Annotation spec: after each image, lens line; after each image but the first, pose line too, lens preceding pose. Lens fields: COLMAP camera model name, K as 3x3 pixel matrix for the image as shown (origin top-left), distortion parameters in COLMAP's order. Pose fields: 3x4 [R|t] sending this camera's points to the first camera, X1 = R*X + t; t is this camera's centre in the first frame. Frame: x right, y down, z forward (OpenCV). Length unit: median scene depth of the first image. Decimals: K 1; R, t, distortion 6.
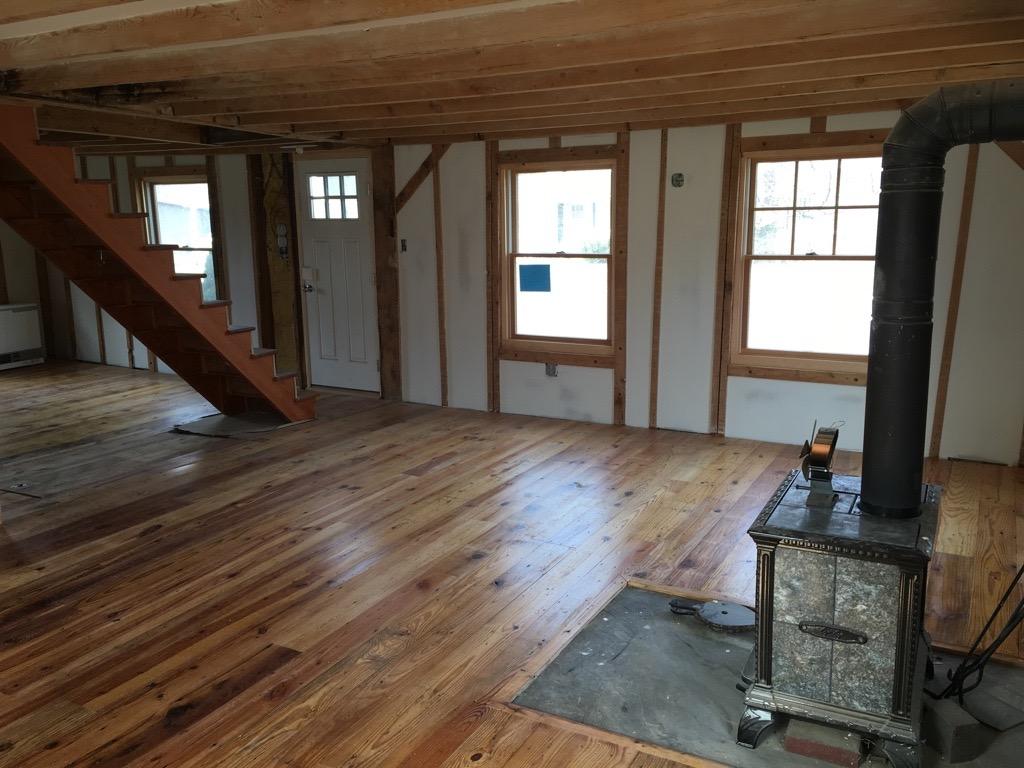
lens RADIAL K [[866.4, 0, 506.4], [0, 866.4, 388.2], [0, 0, 1]] dist [0.089362, -0.117636]
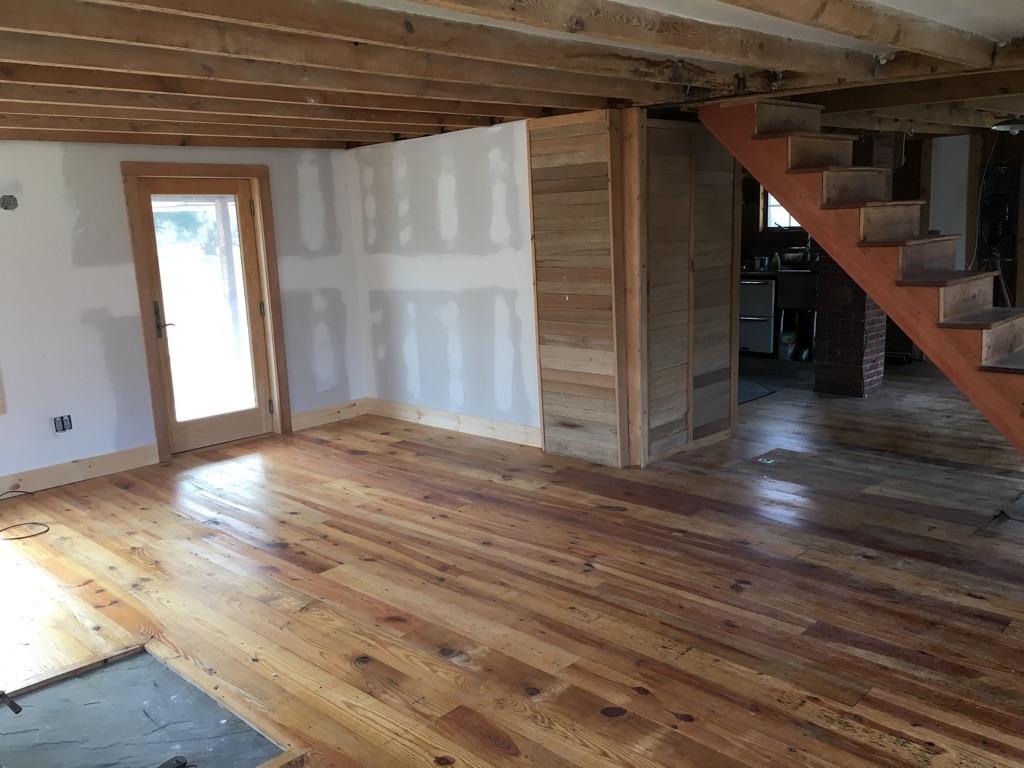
lens RADIAL K [[866.4, 0, 506.4], [0, 866.4, 388.2], [0, 0, 1]] dist [0.089362, -0.117636]
pose [[-0.254047, 0.207464, -0.944679, 0.602766], [-0.153528, 0.955690, 0.251170, -0.225826], [0.954929, 0.208844, -0.210938, 1.069970]]
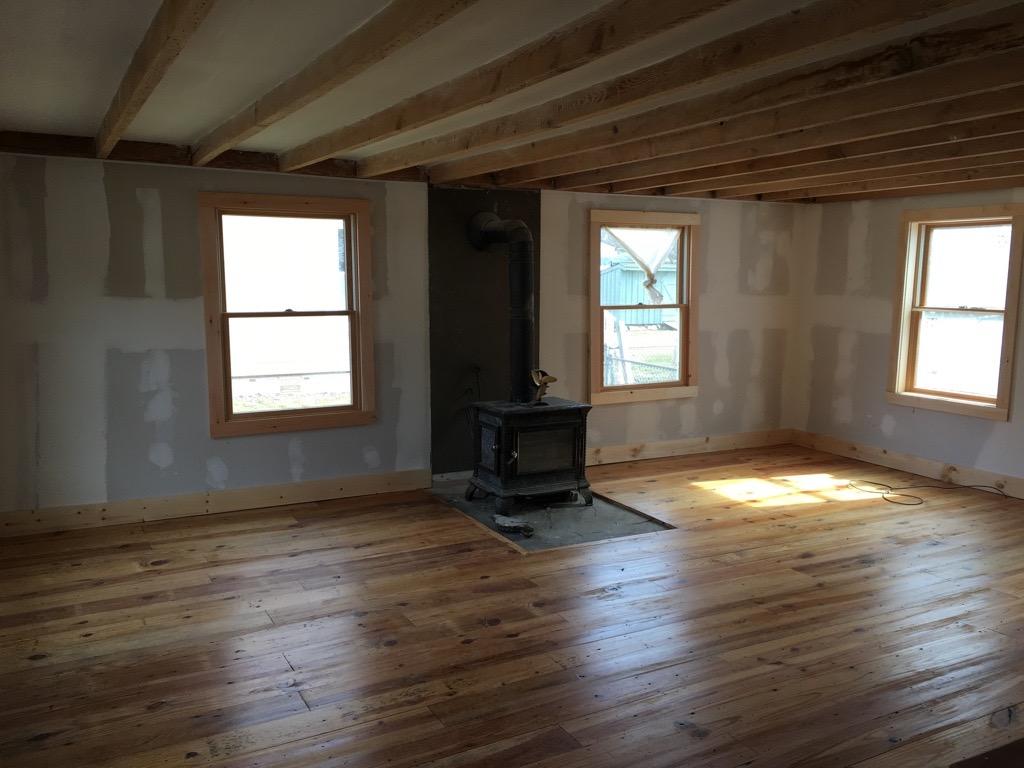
lens RADIAL K [[866.4, 0, 506.4], [0, 866.4, 388.2], [0, 0, 1]] dist [0.089362, -0.117636]
pose [[-0.846384, -0.060100, 0.529172, -0.423831], [0.111679, 0.951492, 0.286688, -0.321190], [-0.520733, 0.301745, -0.798616, 1.673959]]
